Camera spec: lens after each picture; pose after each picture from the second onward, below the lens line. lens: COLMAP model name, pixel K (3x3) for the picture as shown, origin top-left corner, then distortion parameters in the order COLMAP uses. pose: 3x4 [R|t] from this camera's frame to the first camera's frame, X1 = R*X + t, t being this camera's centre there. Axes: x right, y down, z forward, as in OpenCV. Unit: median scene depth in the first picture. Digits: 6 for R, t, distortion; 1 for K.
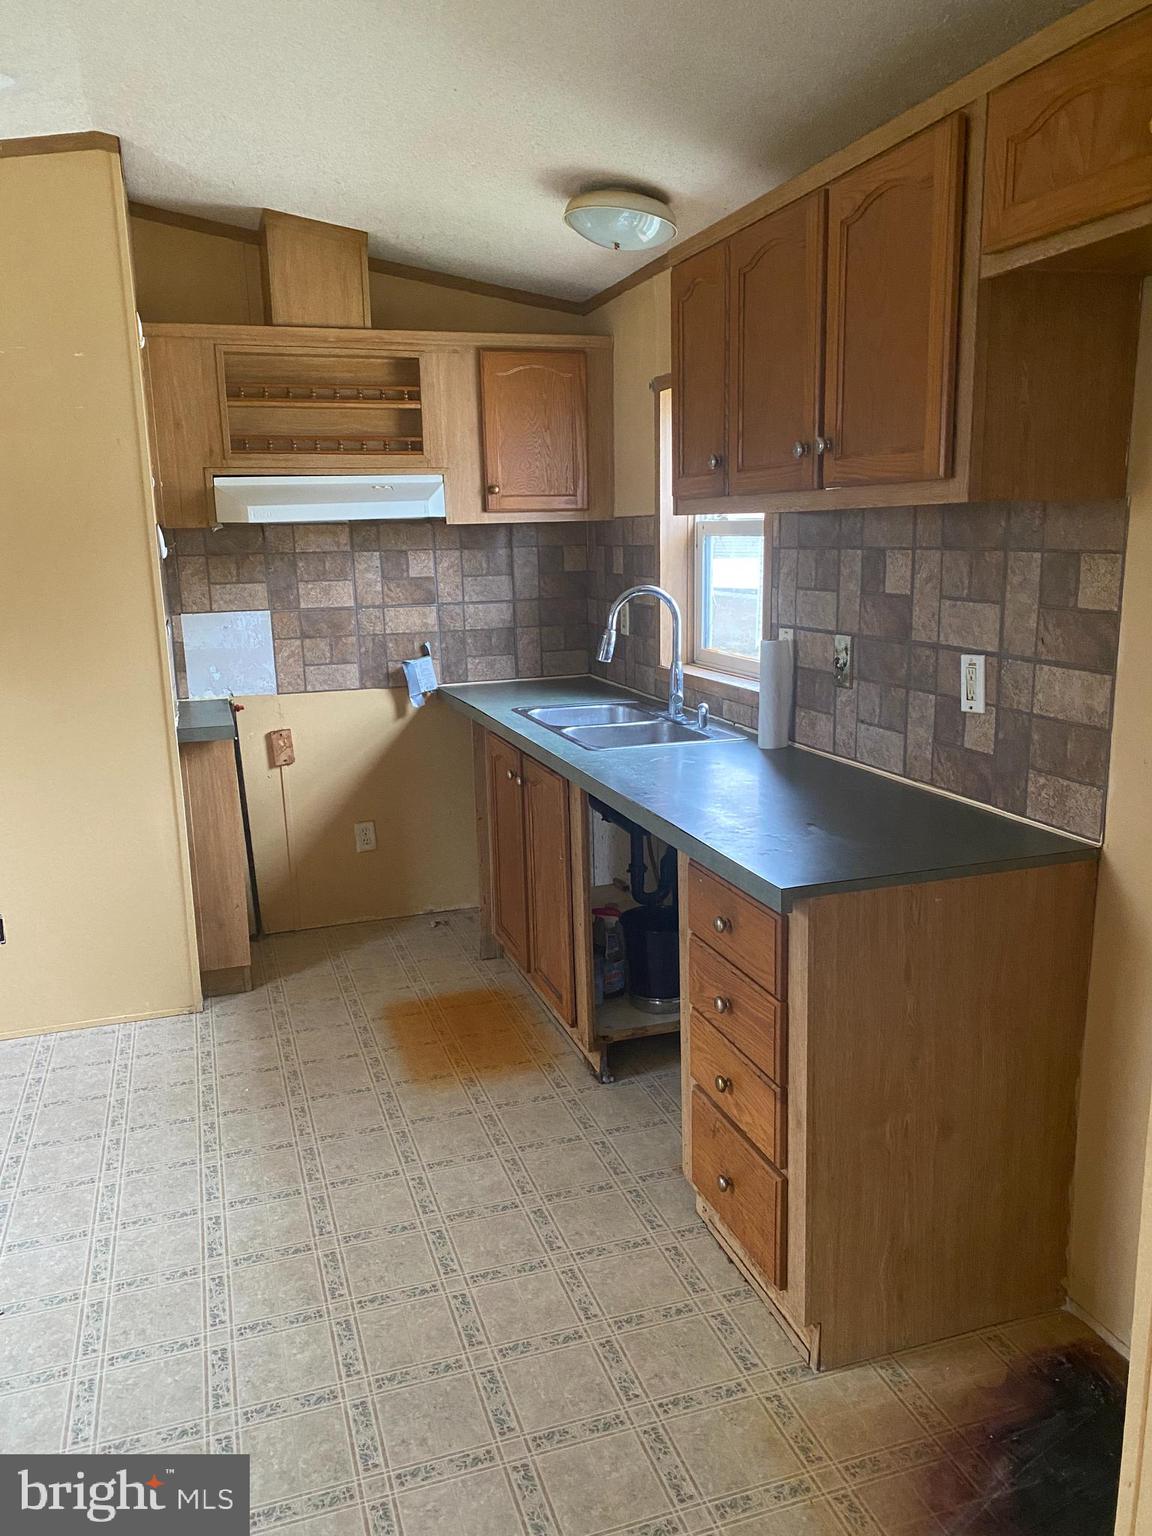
lens RADIAL K [[1158.6, 0, 574.2], [0, 1158.6, 789.8], [0, 0, 1]] dist [0.061732, -0.074800]
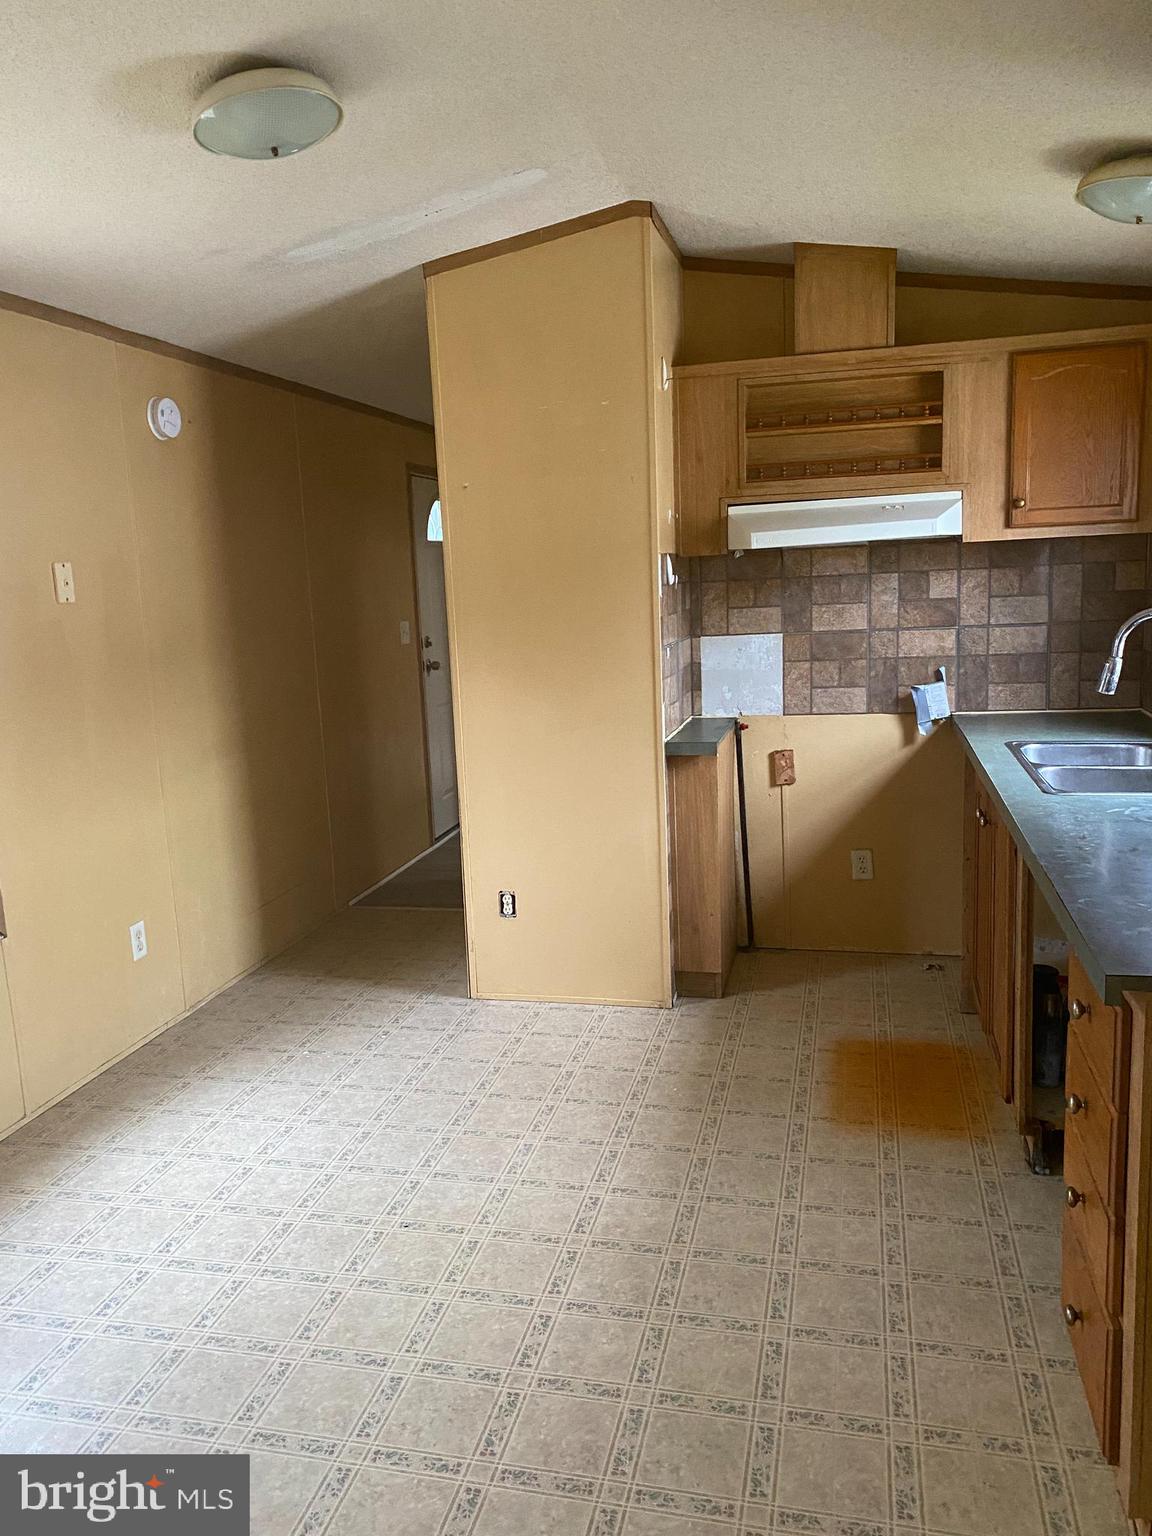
lens RADIAL K [[1158.2, 0, 571.7], [0, 1158.2, 794.1], [0, 0, 1]] dist [0.025286, -0.008119]
pose [[0.846049, 0.084699, -0.526334, 0.137001], [-0.090216, 0.995806, 0.015231, -0.012402], [0.525416, 0.034598, 0.850142, 0.044500]]
